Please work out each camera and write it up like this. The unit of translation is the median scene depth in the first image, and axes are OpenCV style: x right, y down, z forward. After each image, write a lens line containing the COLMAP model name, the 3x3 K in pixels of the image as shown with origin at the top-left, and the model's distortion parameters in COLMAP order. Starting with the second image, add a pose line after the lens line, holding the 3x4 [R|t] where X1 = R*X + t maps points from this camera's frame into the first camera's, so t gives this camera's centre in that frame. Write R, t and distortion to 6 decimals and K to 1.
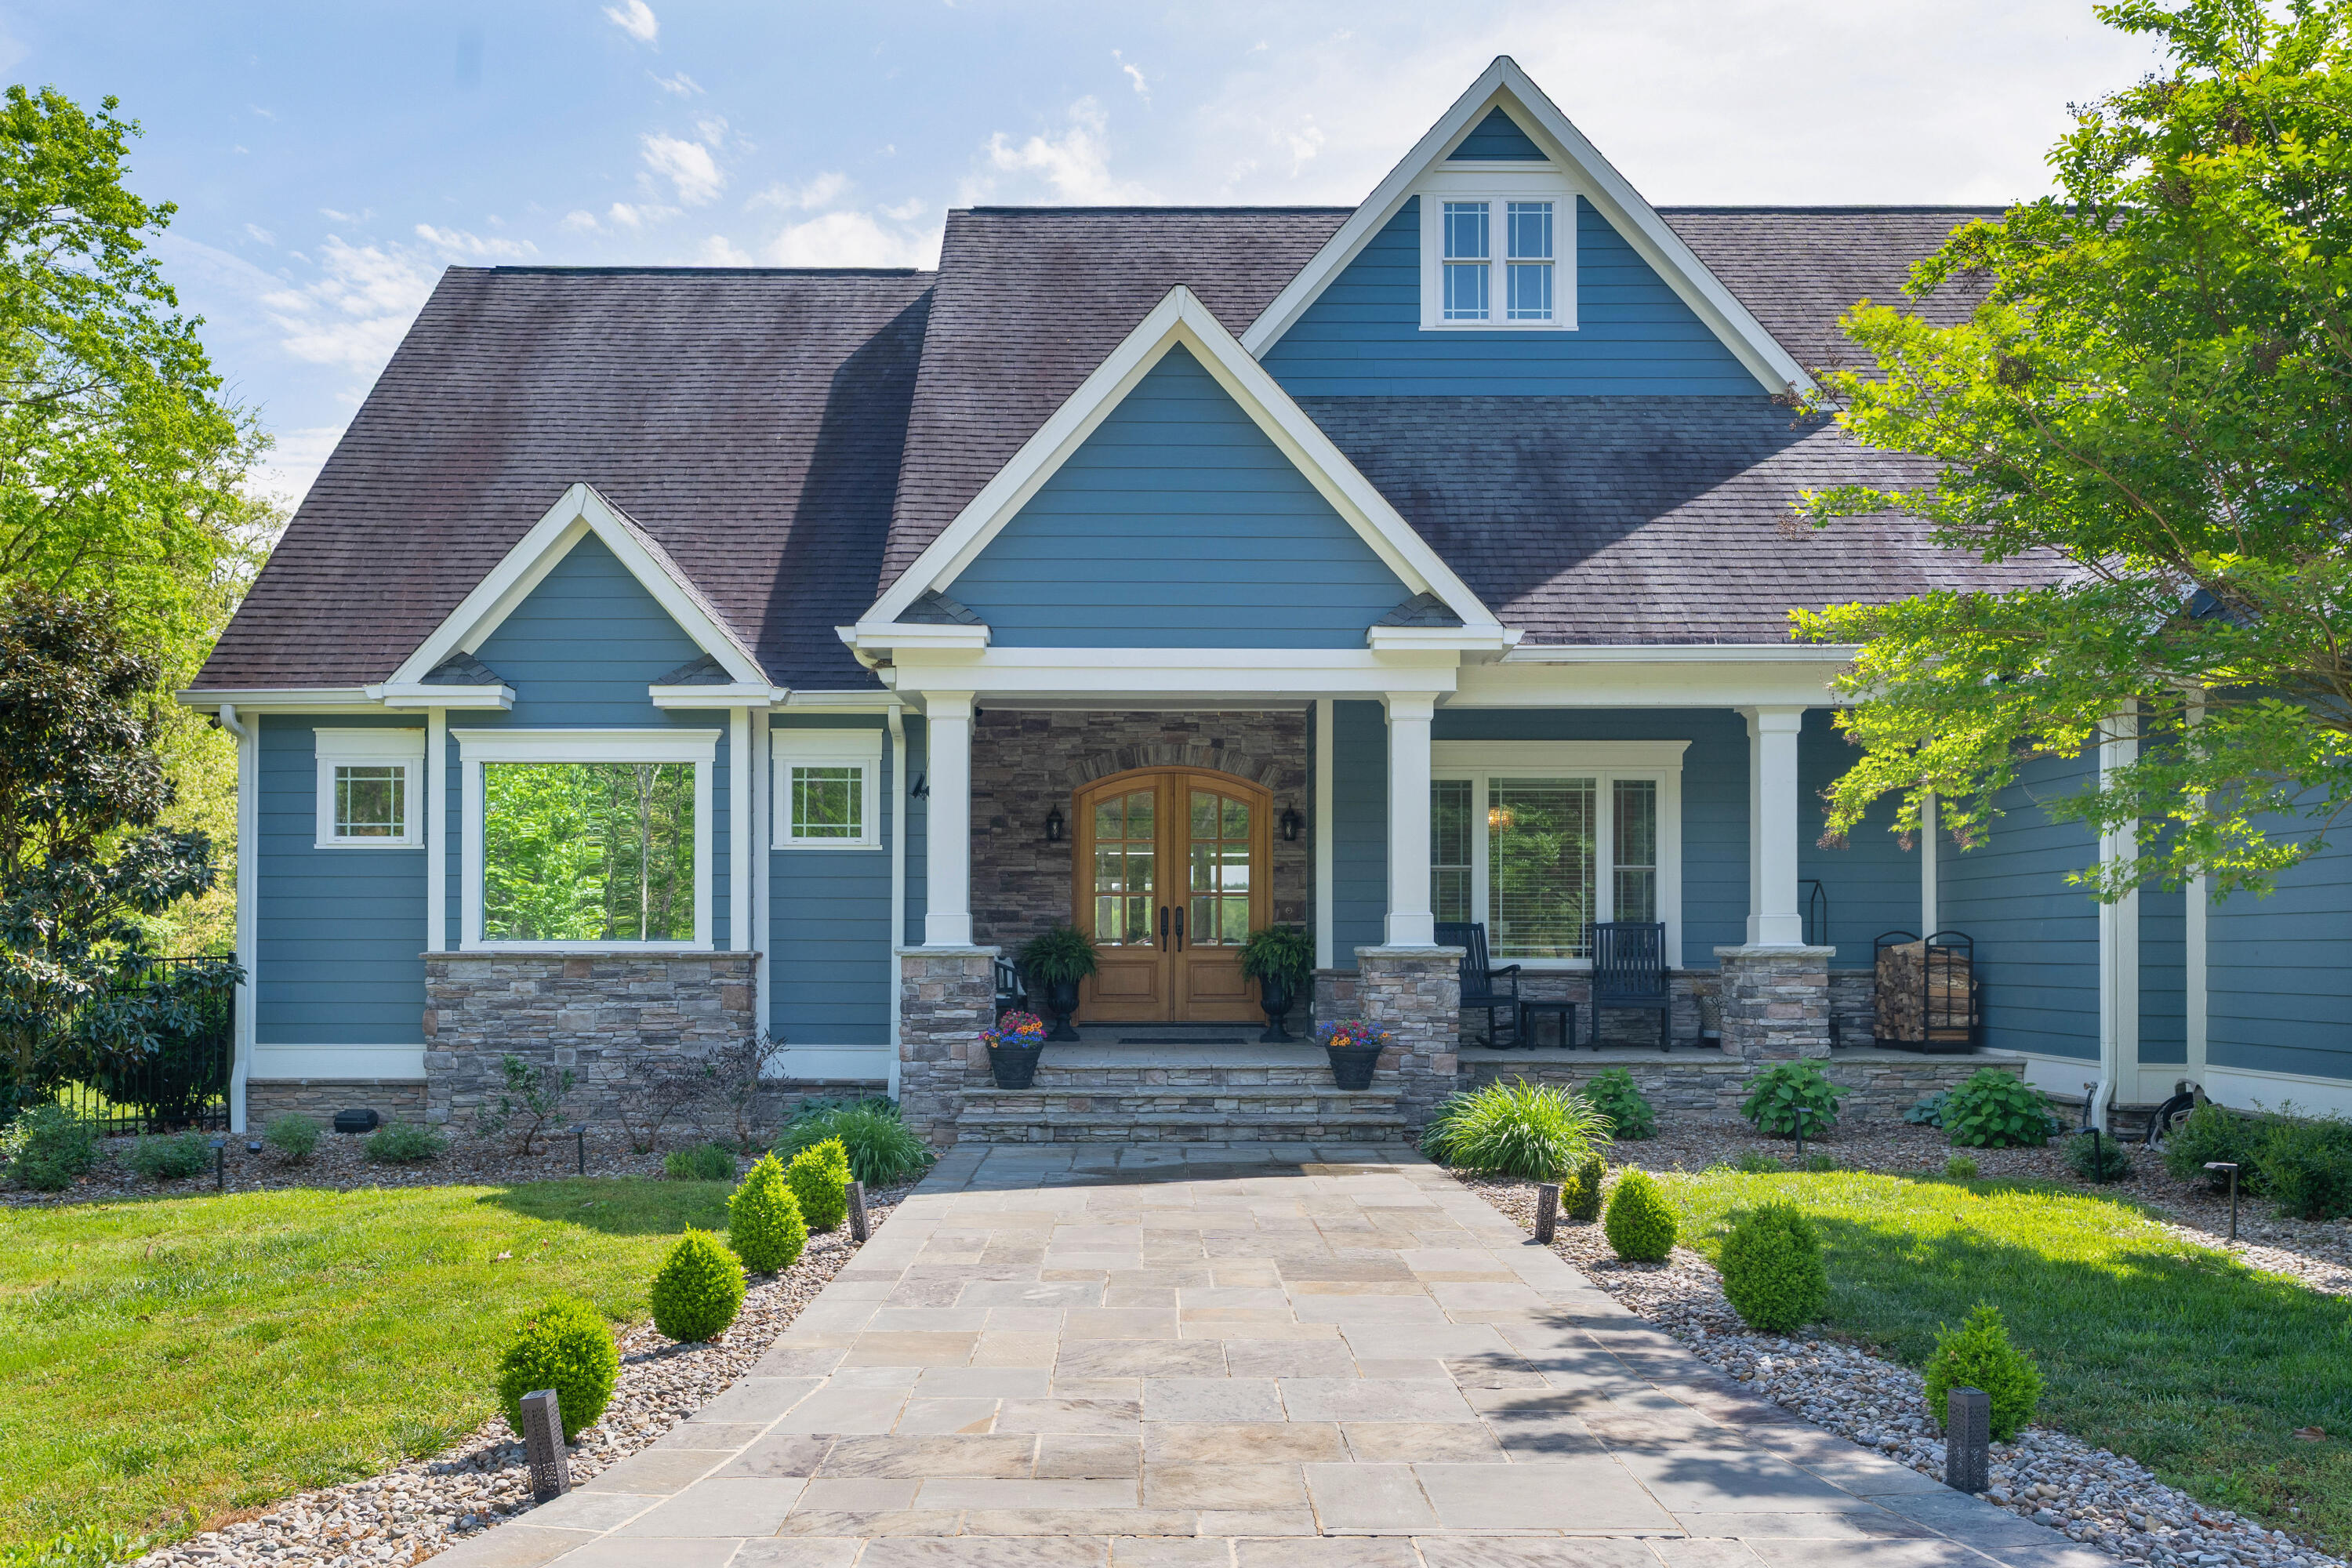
lens RADIAL K [[2076.0, 0, 1423.3], [0, 2076.0, 832.0], [0, 0, 1]] dist [0.004667, 0.007003]
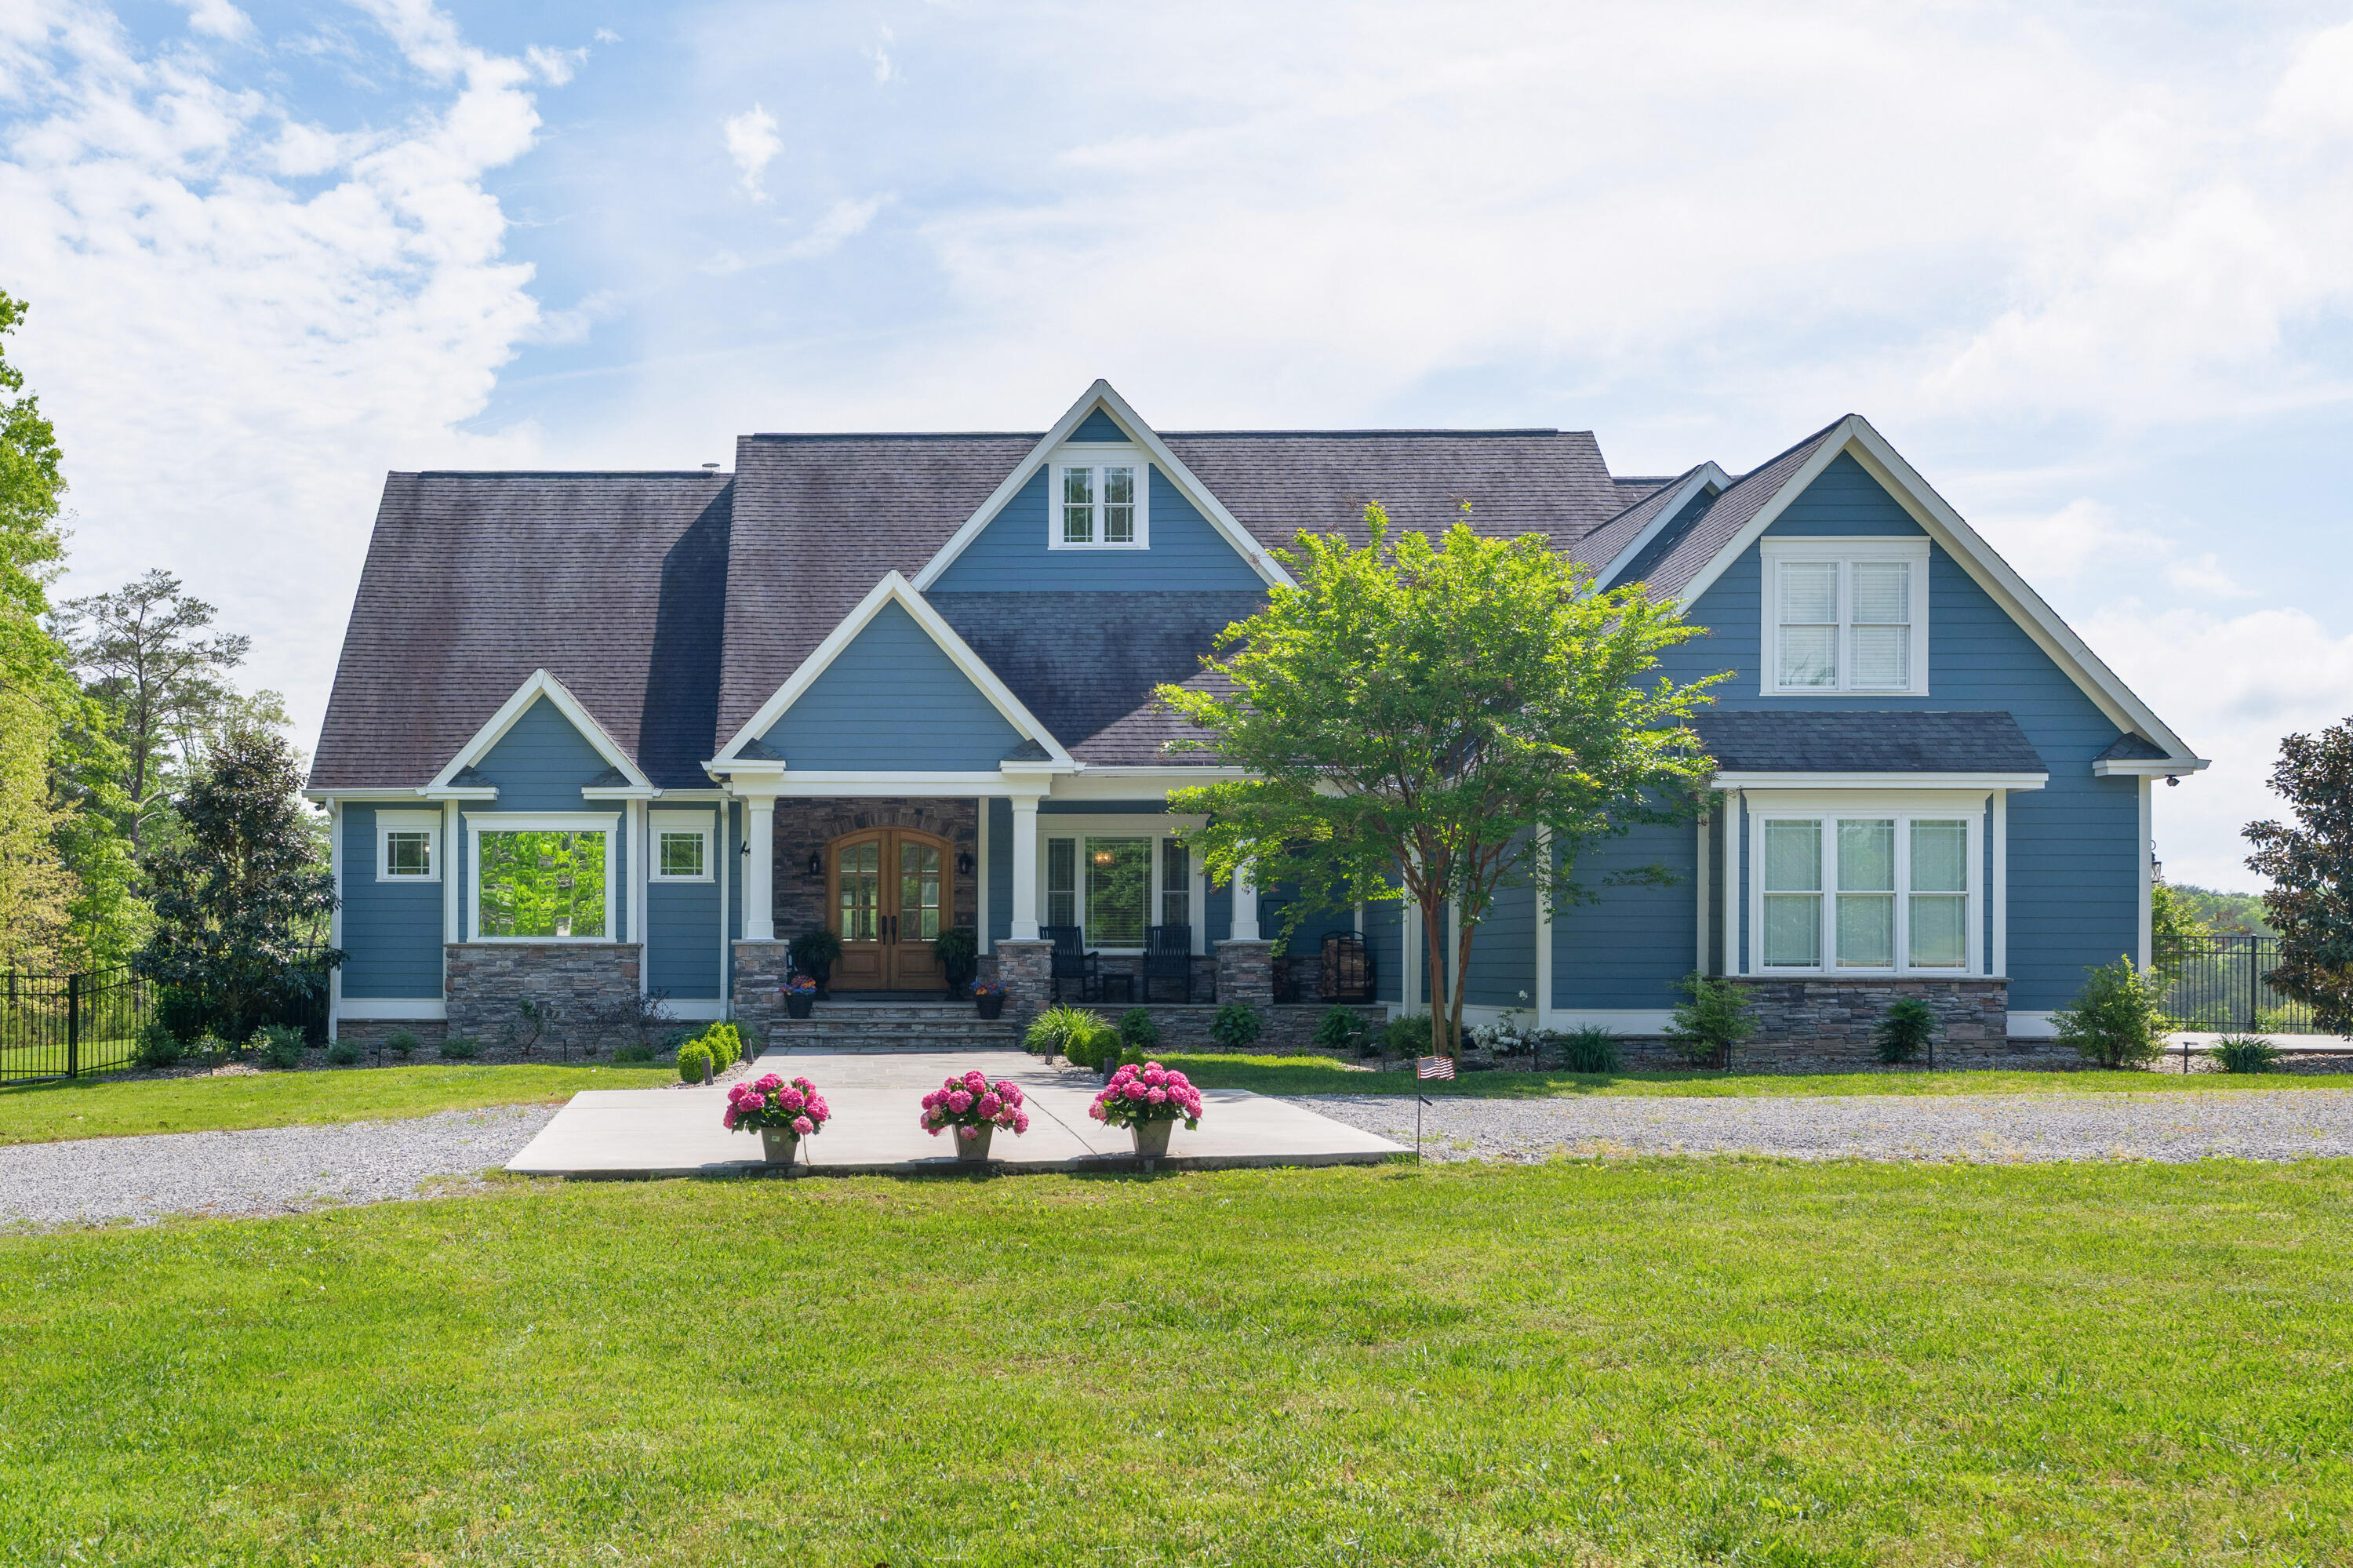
lens RADIAL K [[2531.8, 0, 1262.5], [0, 2531.8, 784.1], [0, 0, 1]] dist [0.018584, -0.004682]
pose [[0.999746, 0.001512, 0.022491, 0.135599], [-0.001224, 0.999917, -0.012822, -0.045486], [-0.022508, 0.012791, 0.999665, -1.059919]]
